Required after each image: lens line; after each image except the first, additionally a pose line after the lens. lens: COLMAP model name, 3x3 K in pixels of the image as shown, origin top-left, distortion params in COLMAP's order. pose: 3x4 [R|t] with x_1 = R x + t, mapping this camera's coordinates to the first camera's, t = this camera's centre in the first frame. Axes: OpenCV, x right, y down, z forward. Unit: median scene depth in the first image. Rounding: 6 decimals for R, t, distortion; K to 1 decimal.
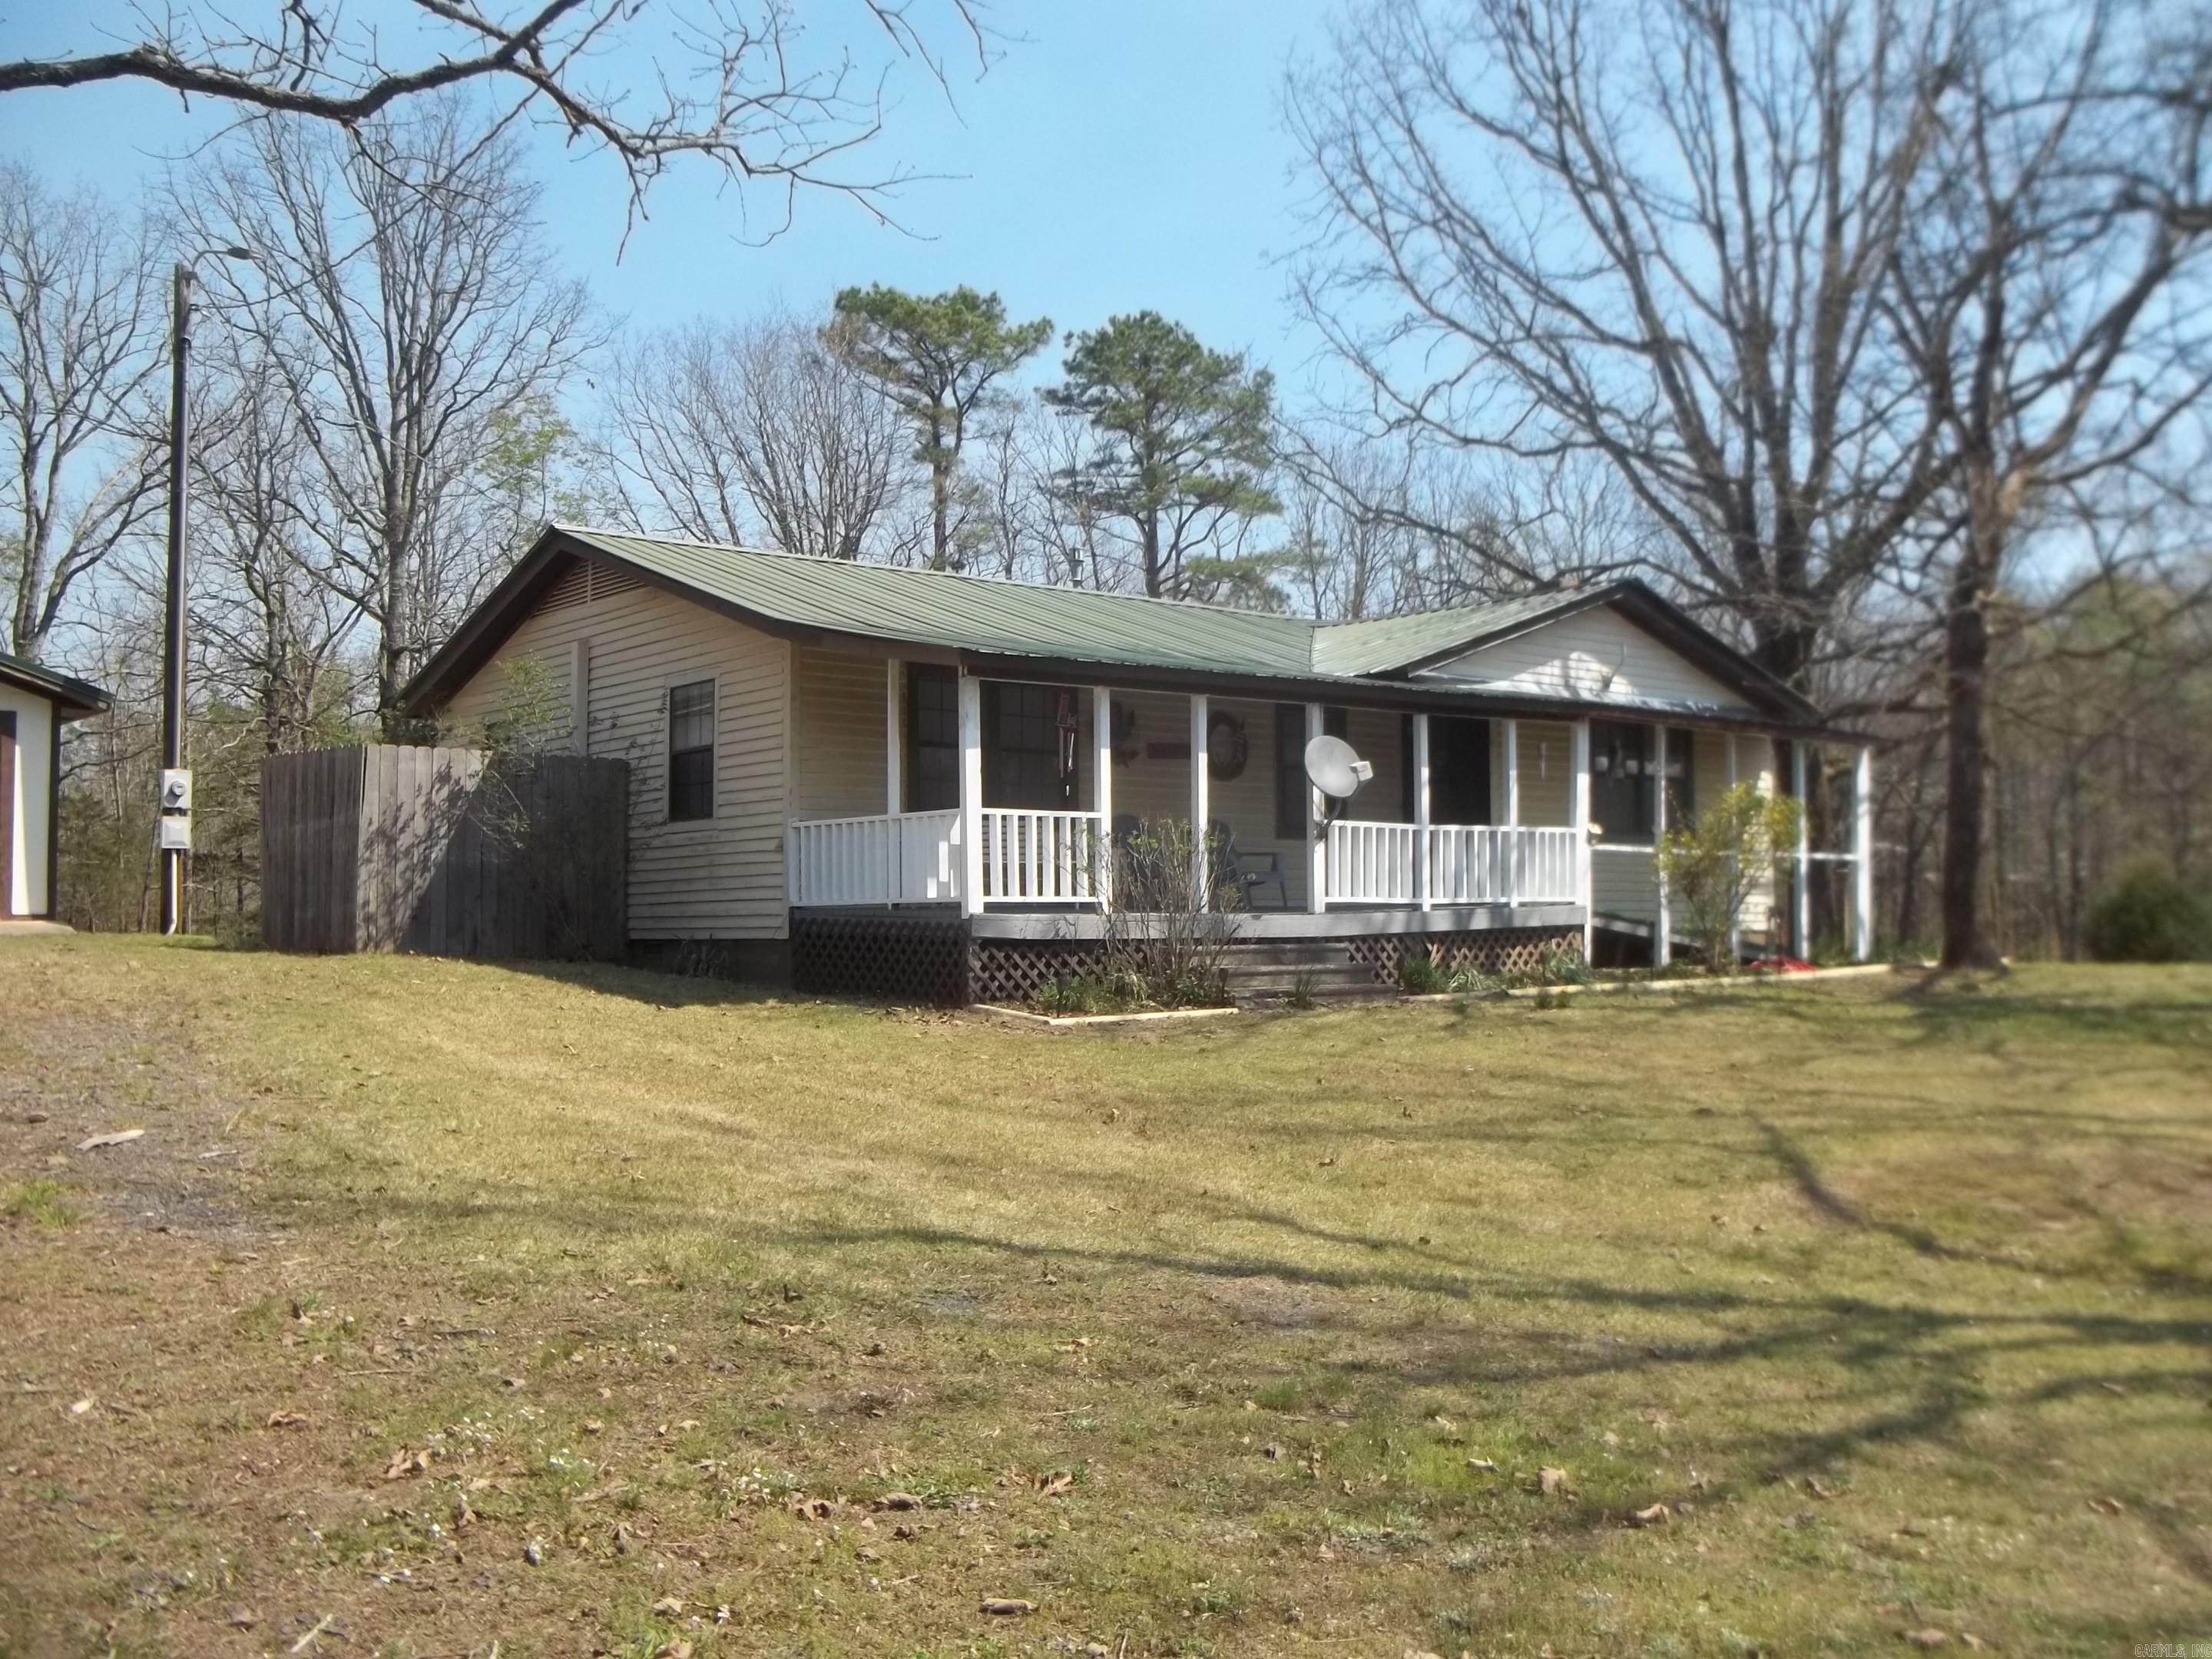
lens RADIAL K [[2141.3, 0, 1196.7], [0, 2141.3, 819.3], [0, 0, 1]] dist [-0.121740, 0.187093]
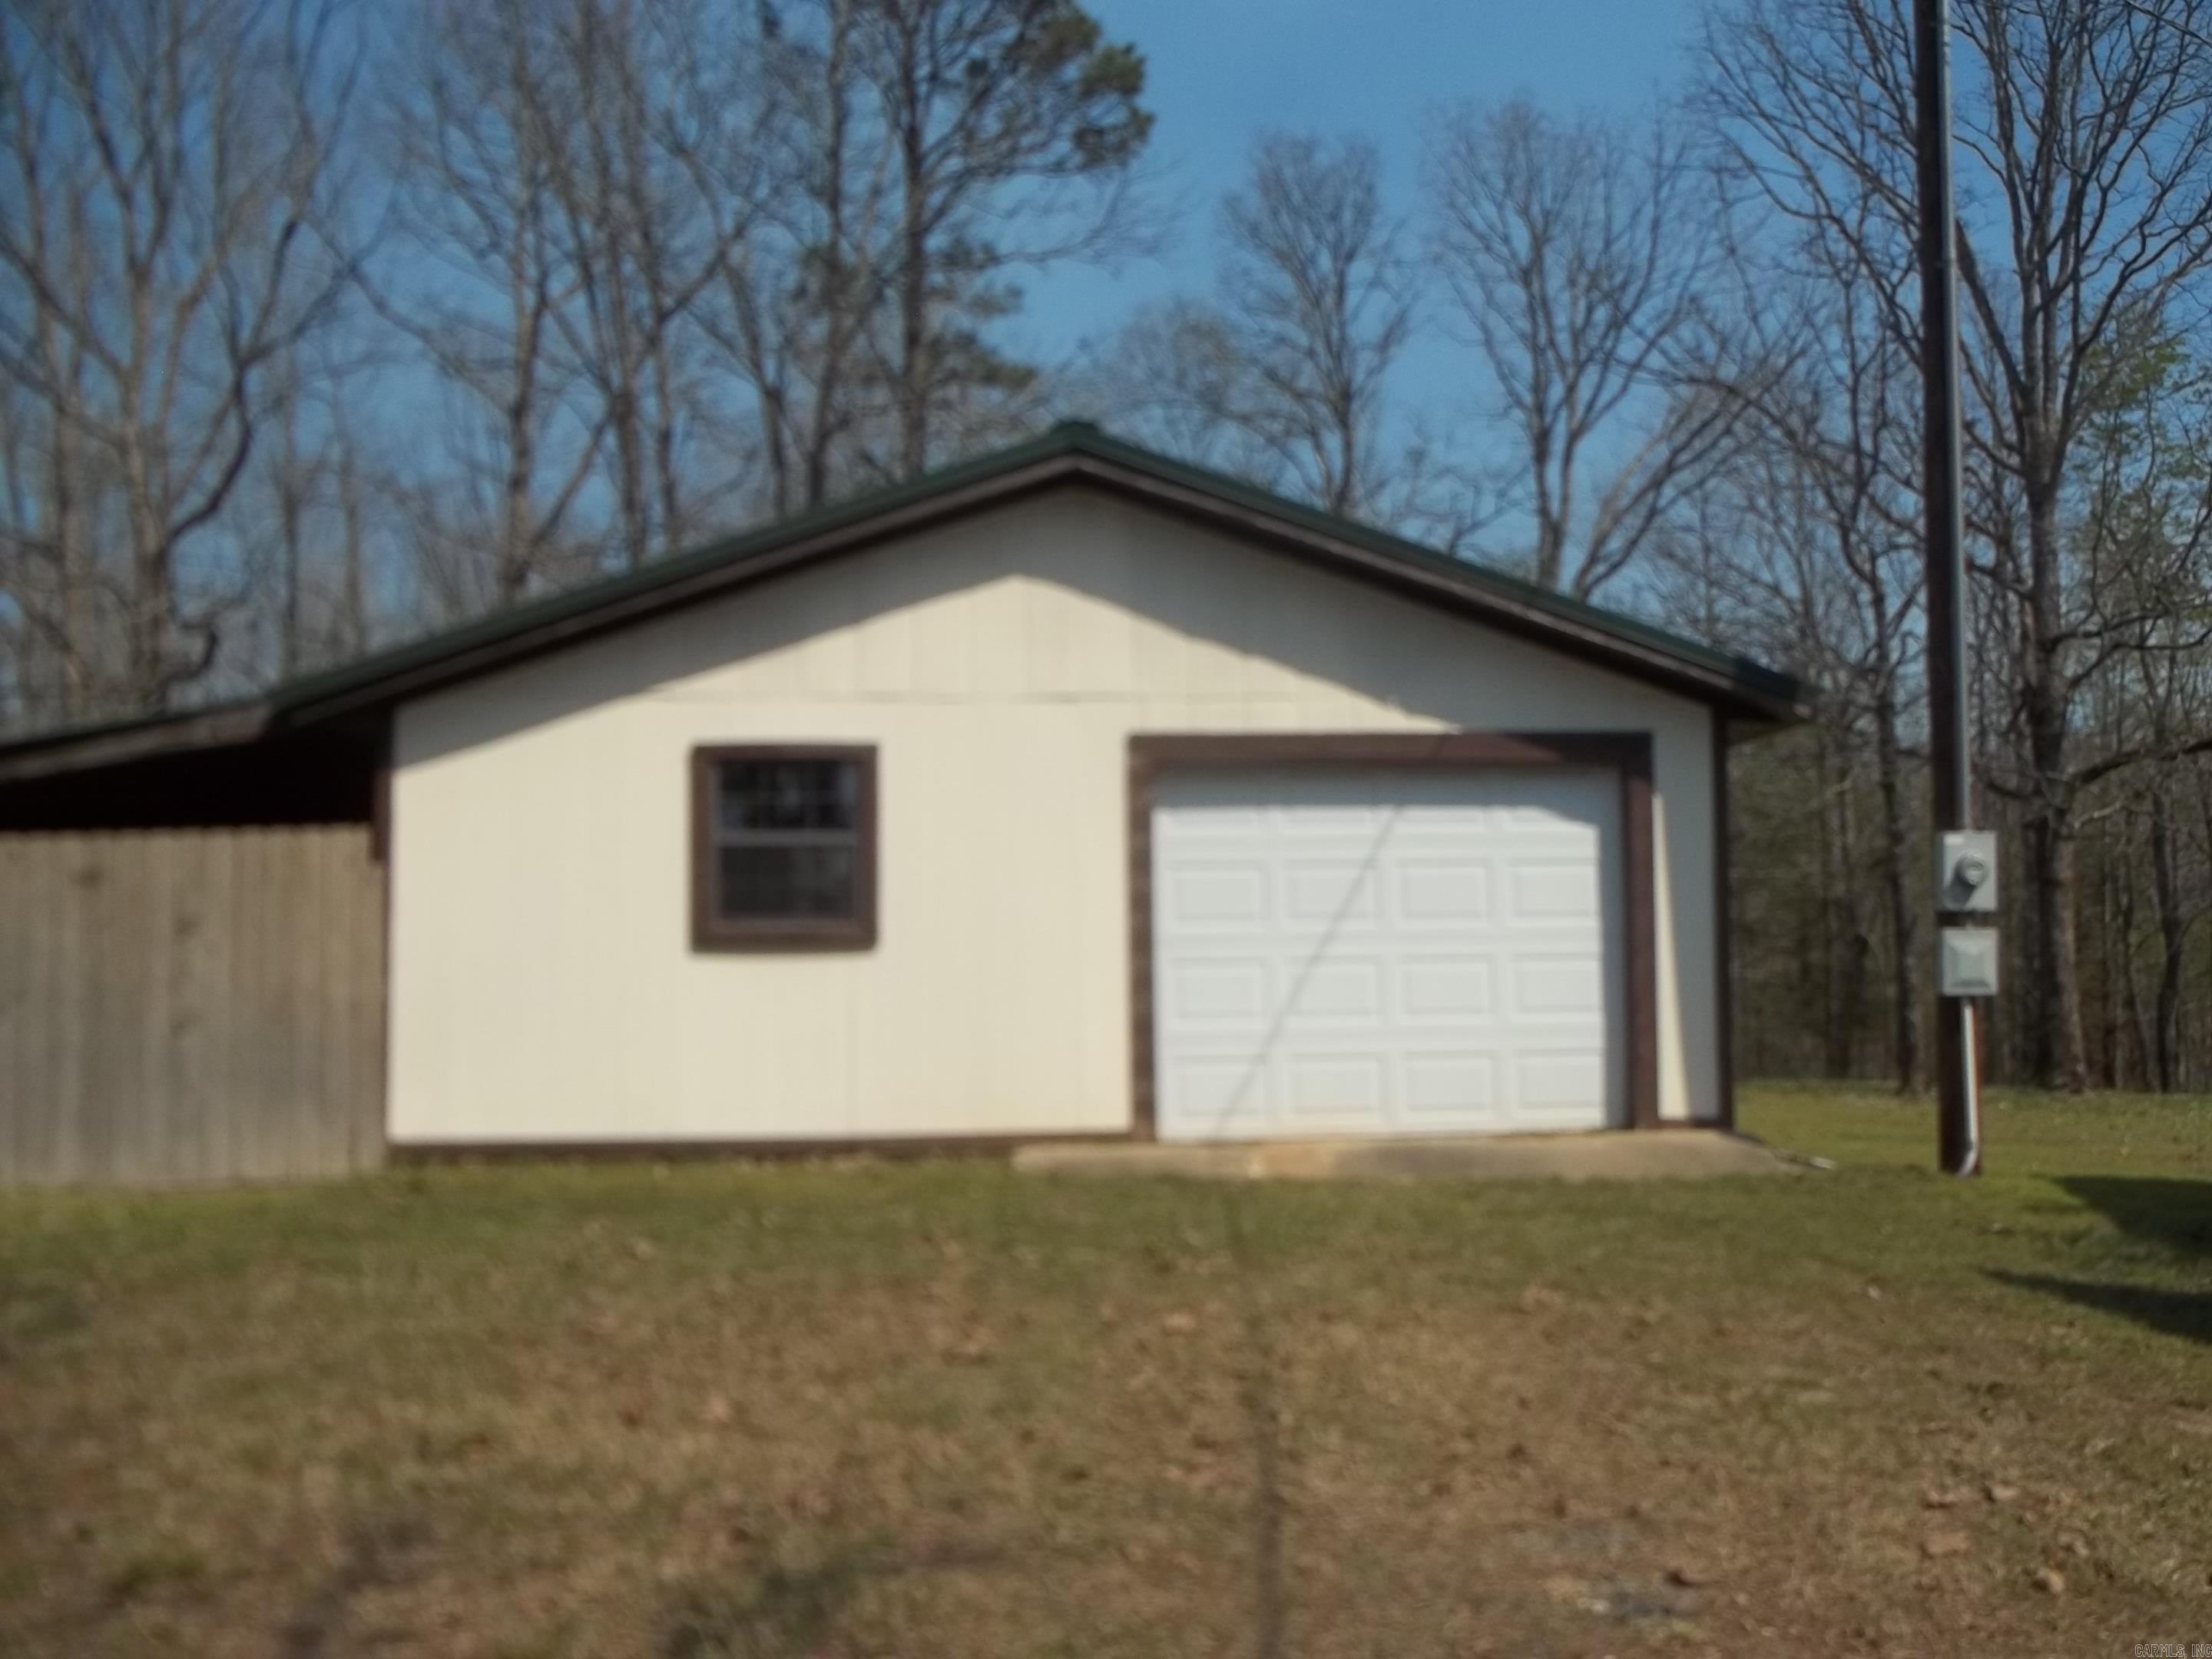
lens RADIAL K [[2141.3, 0, 1196.7], [0, 2141.3, 819.3], [0, 0, 1]] dist [-0.121740, 0.187093]
pose [[0.799844, -0.033621, -0.599265, -0.193745], [0.021852, 0.999399, -0.026903, -0.009934], [0.599810, 0.008423, 0.800098, 0.291298]]
